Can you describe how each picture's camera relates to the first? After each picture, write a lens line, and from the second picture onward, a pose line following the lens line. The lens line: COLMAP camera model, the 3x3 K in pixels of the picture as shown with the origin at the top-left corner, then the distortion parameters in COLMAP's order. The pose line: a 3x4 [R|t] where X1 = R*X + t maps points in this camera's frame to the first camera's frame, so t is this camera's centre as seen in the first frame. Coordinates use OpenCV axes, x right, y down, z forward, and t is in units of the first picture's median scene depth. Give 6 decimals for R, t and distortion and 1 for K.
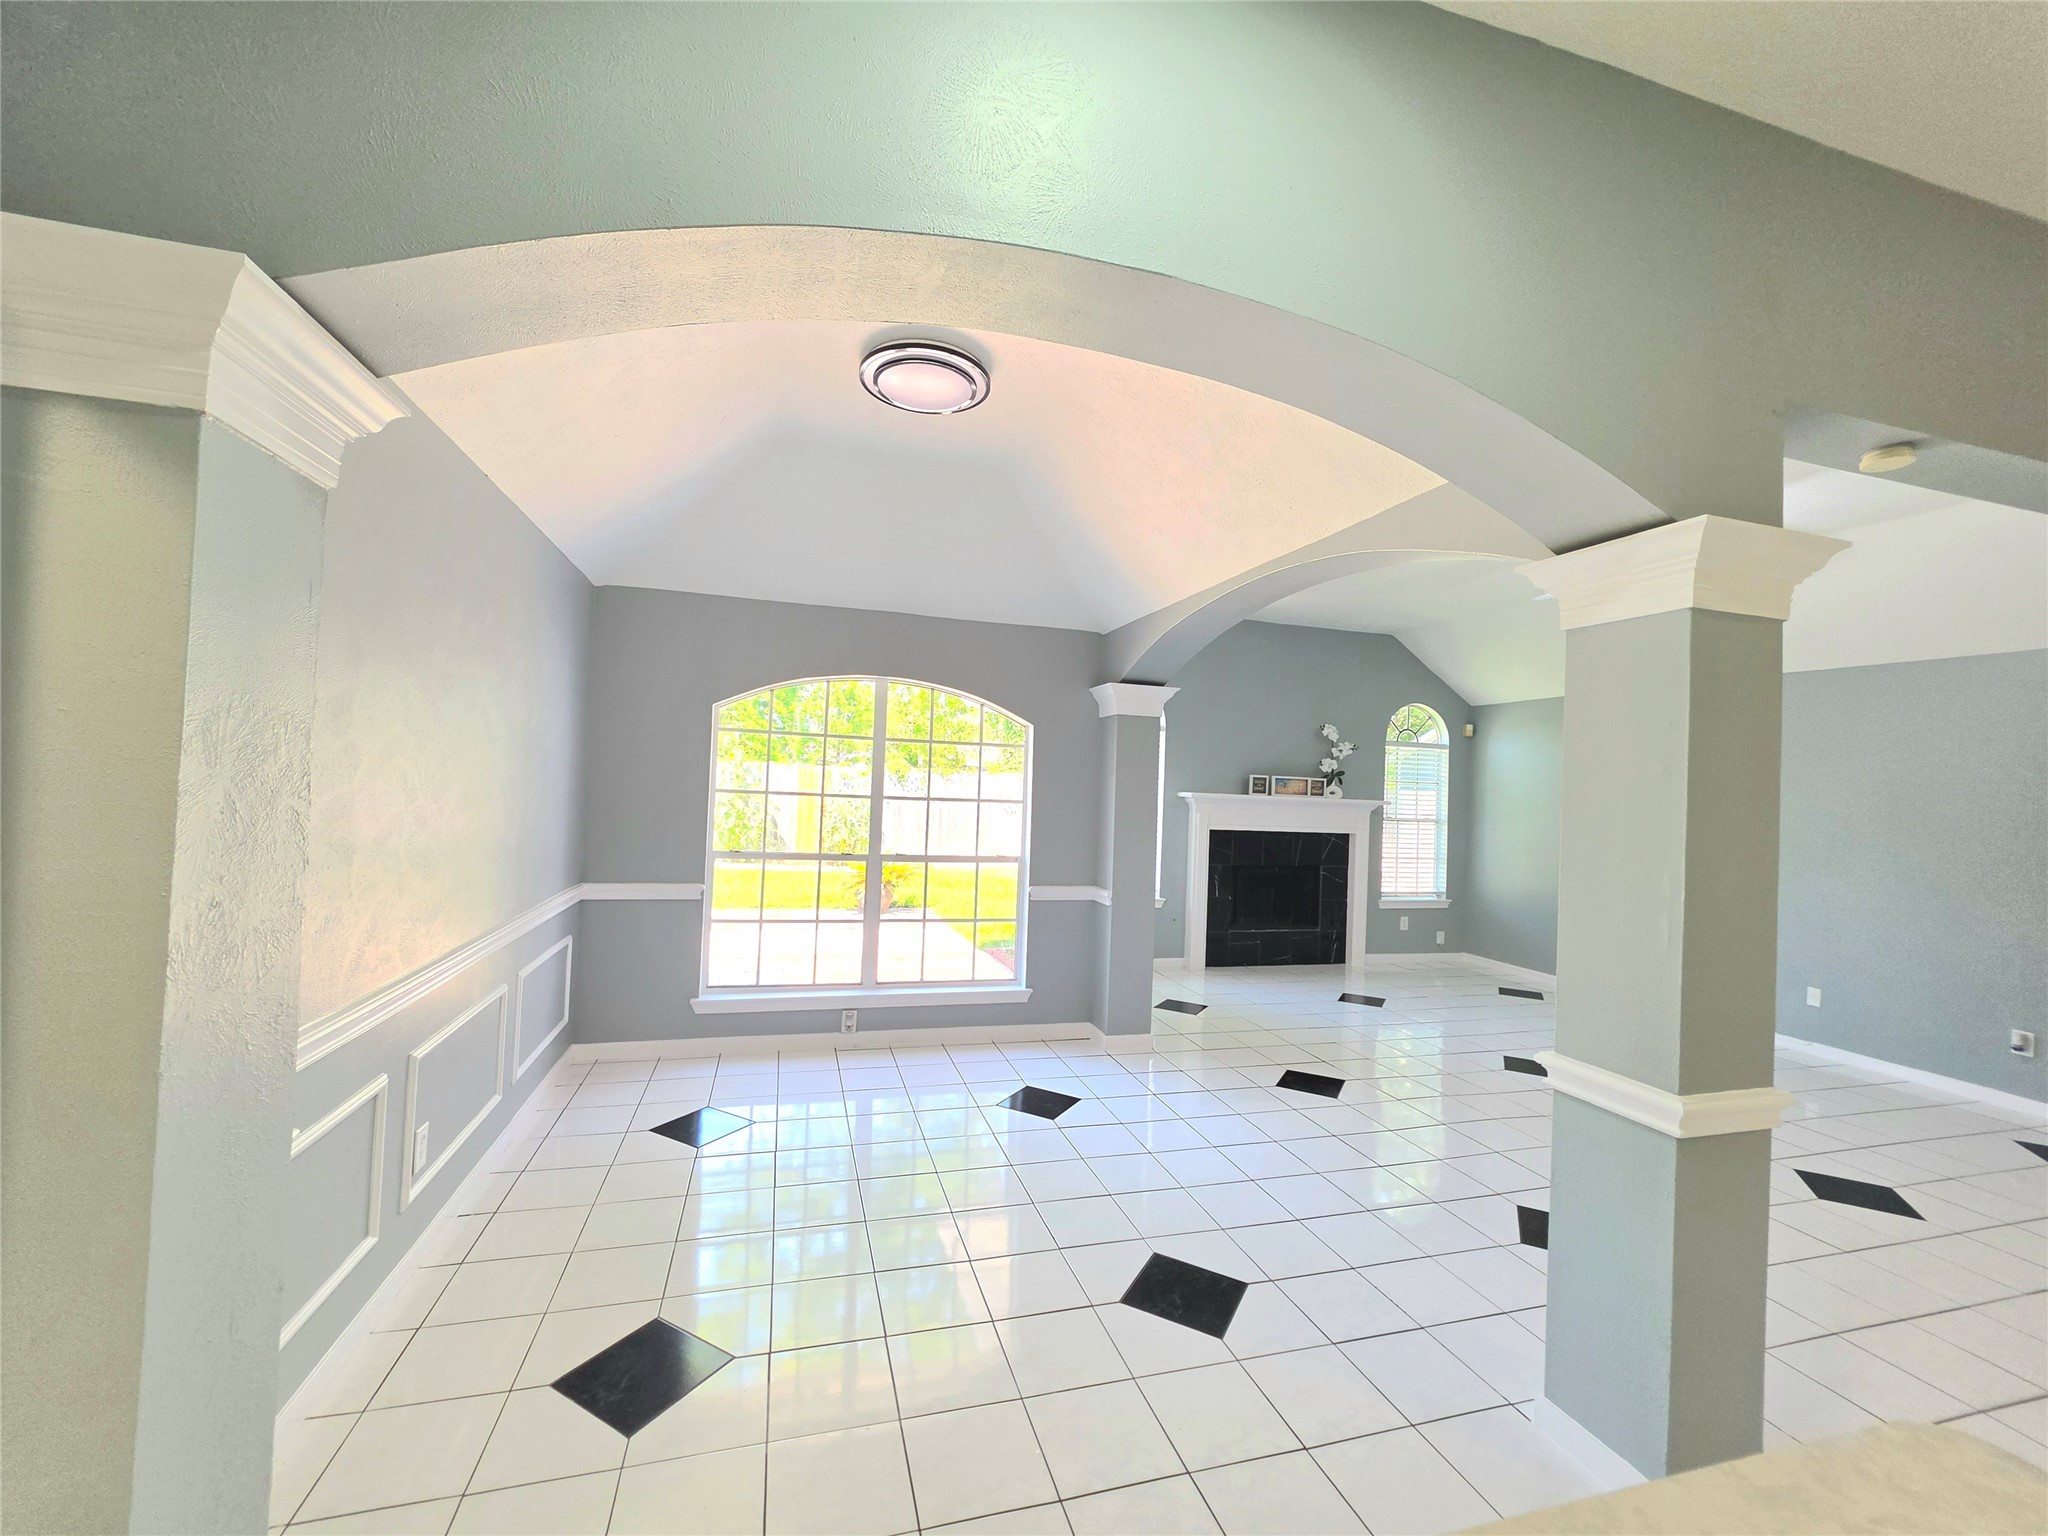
lens RADIAL K [[820.9, 0, 1019.0], [0, 820.9, 767.0], [0, 0, 1]] dist [-0.001900, 0.000808]
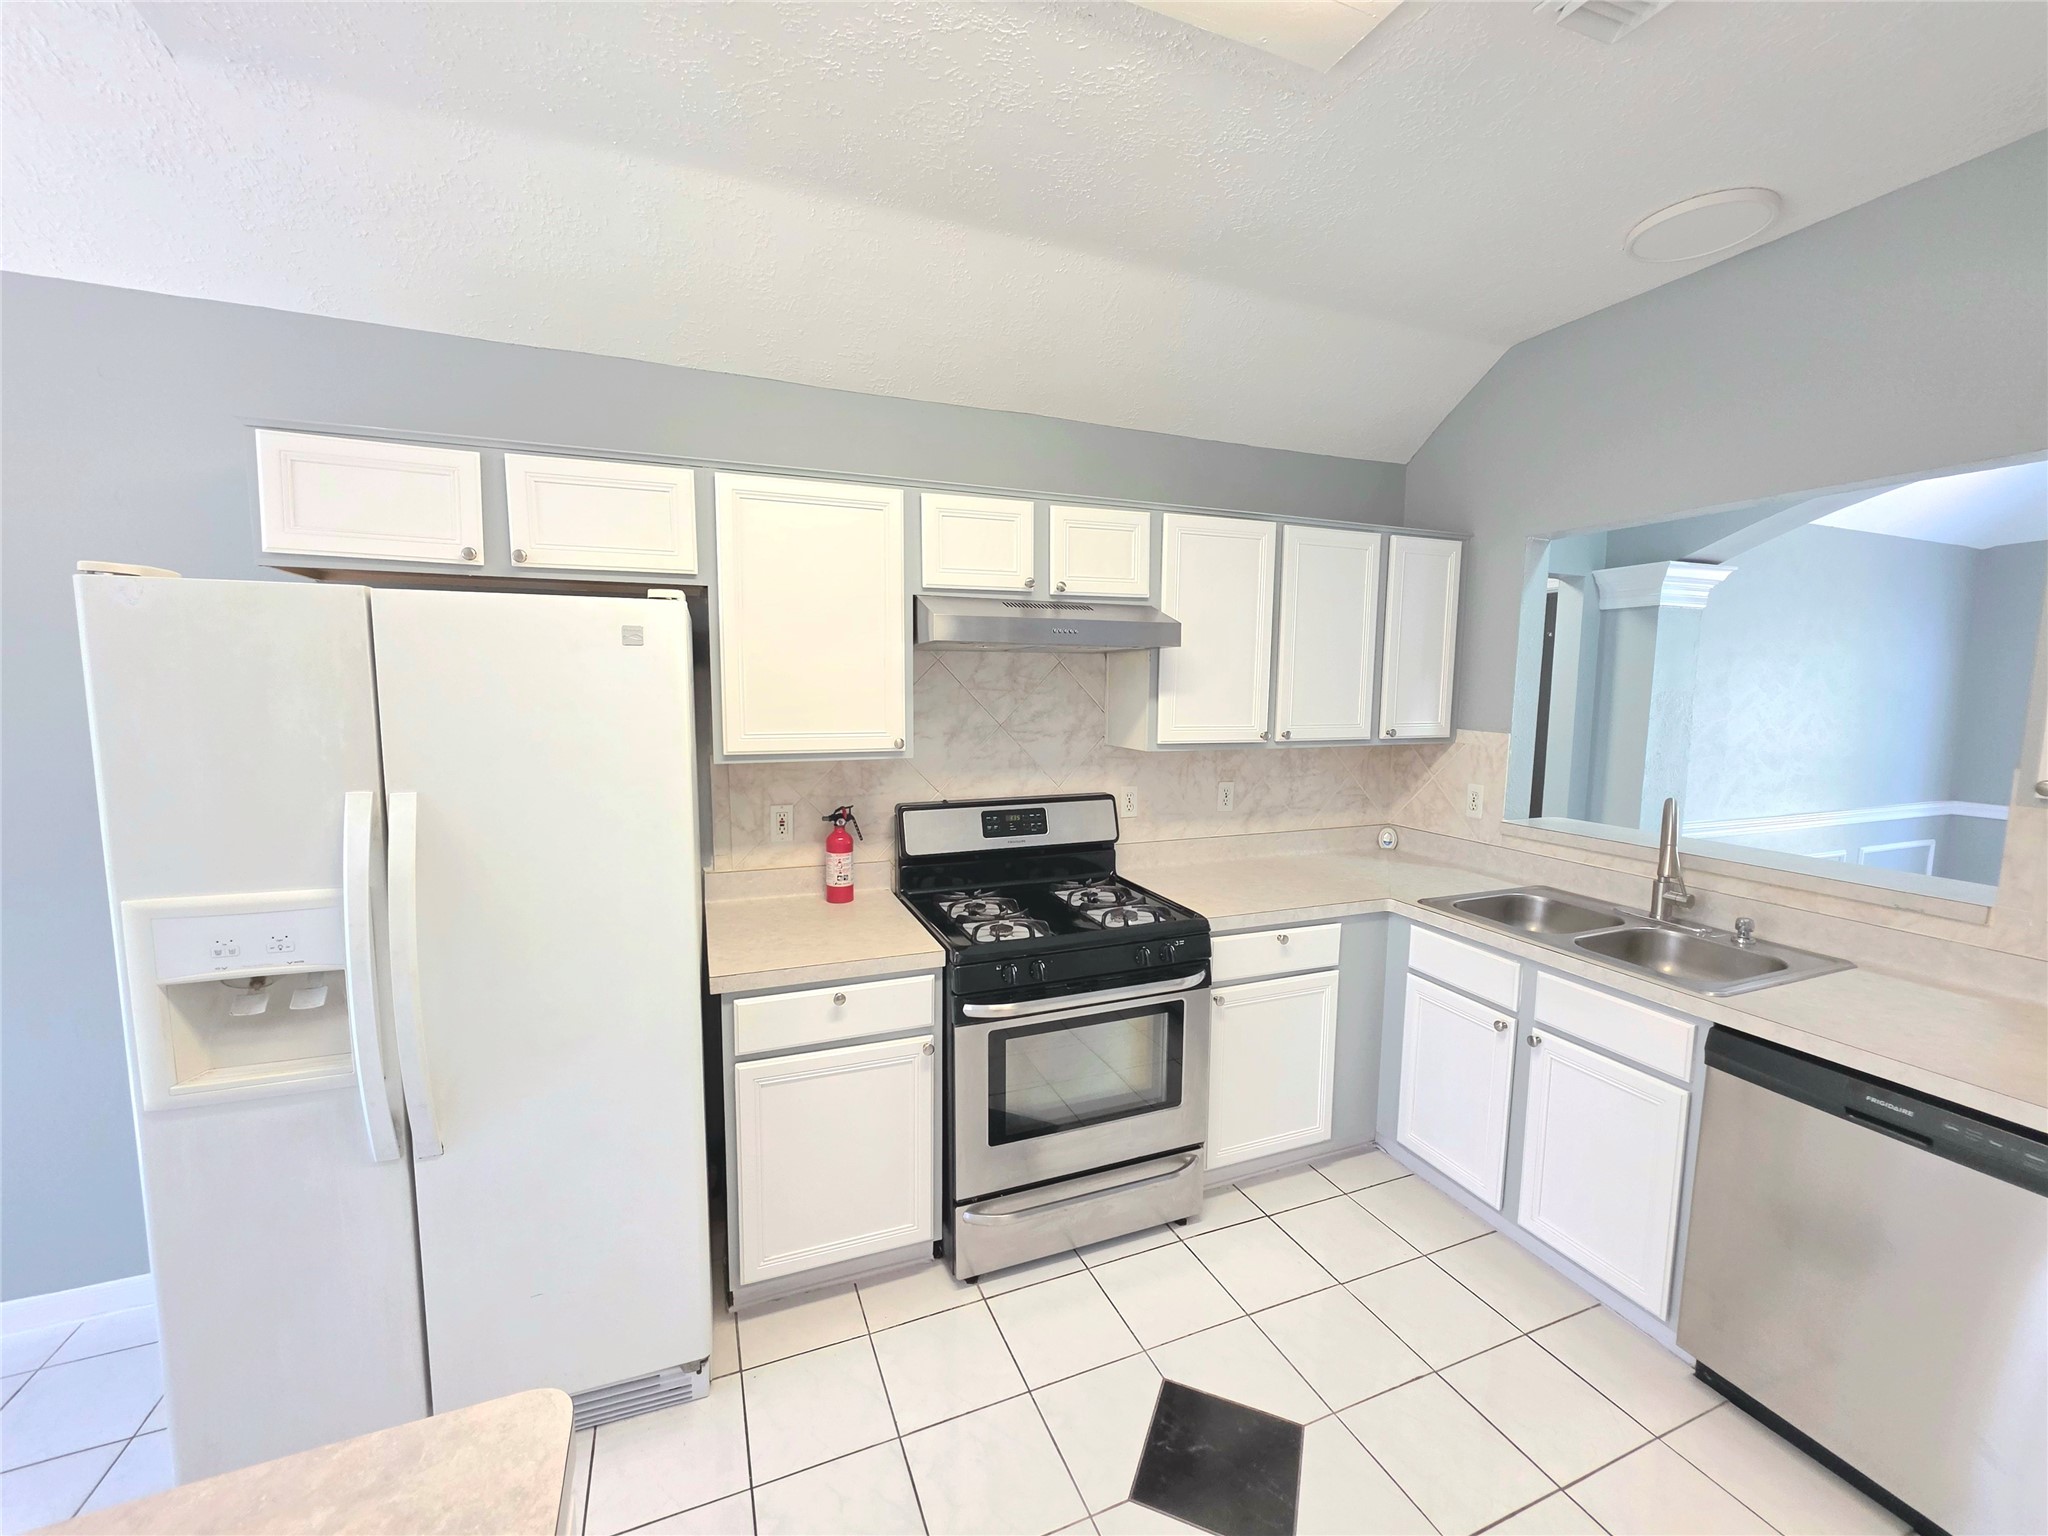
lens RADIAL K [[820.9, 0, 1029.4], [0, 820.9, 776.6], [0, 0, 1]] dist [-0.001900, 0.000808]
pose [[0.096342, 0.069758, -0.992901, 0.310579], [0.015133, 0.997323, 0.071538, -0.001579], [0.995233, -0.021918, 0.095029, -0.276127]]
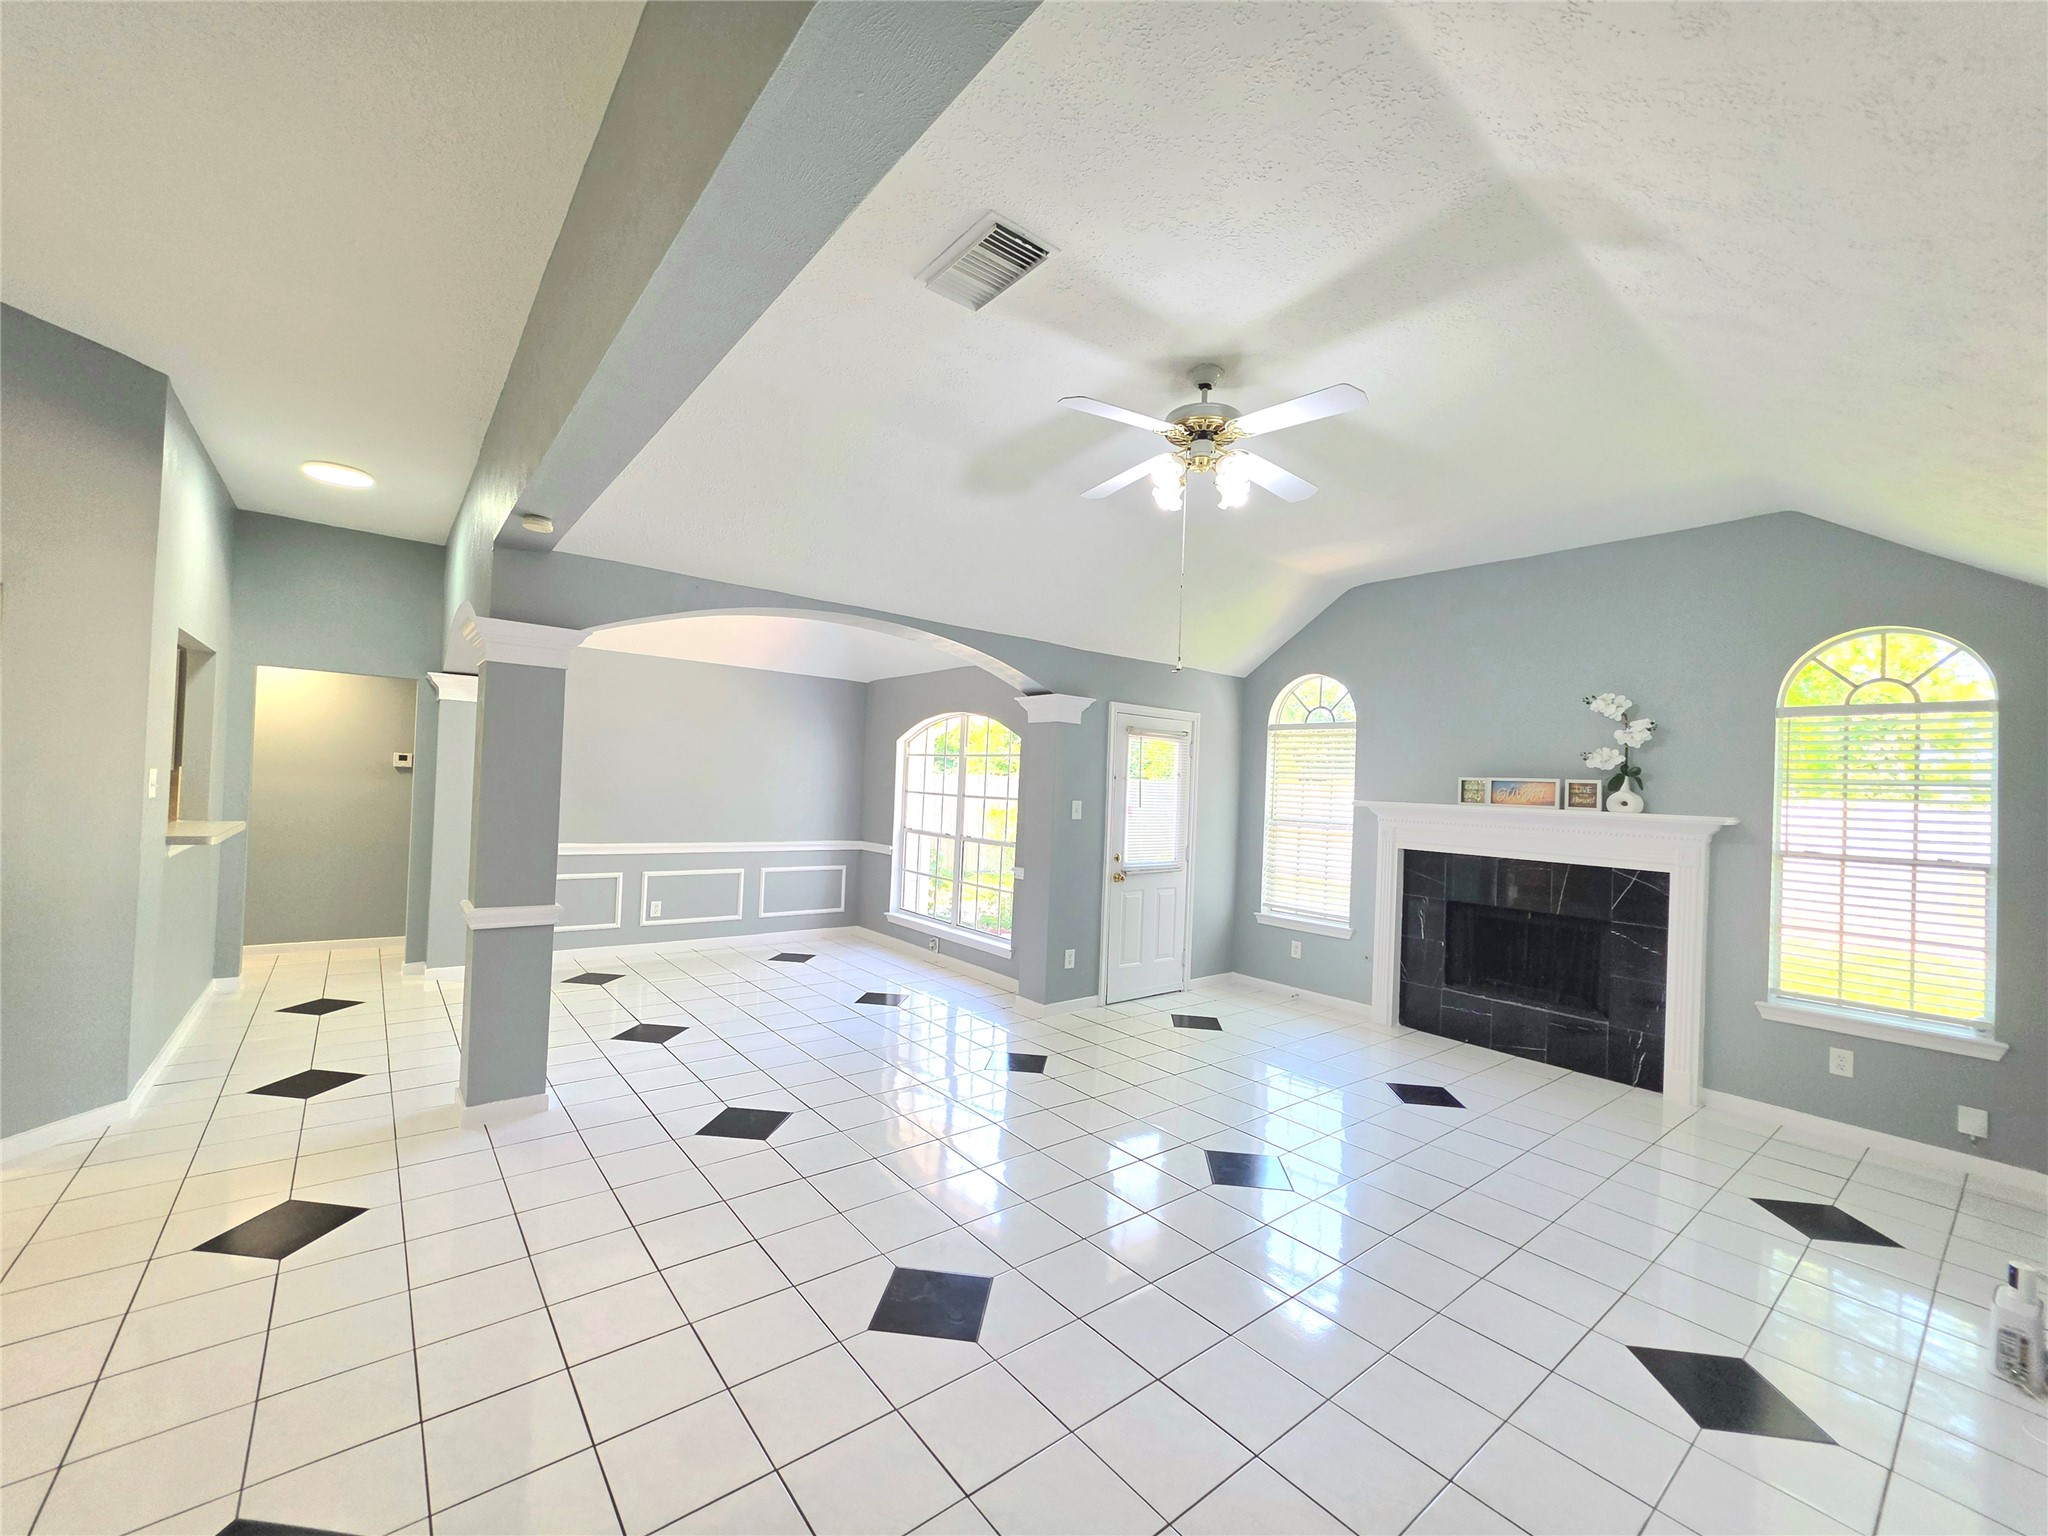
lens RADIAL K [[820.9, 0, 1009.9], [0, 820.9, 771.7], [0, 0, 1]] dist [-0.001900, 0.000808]
pose [[0.383060, -0.035808, -0.923029, 0.793012], [0.000402, 0.999255, -0.038598, 0.032056], [0.923723, 0.014414, 0.382789, 0.347466]]
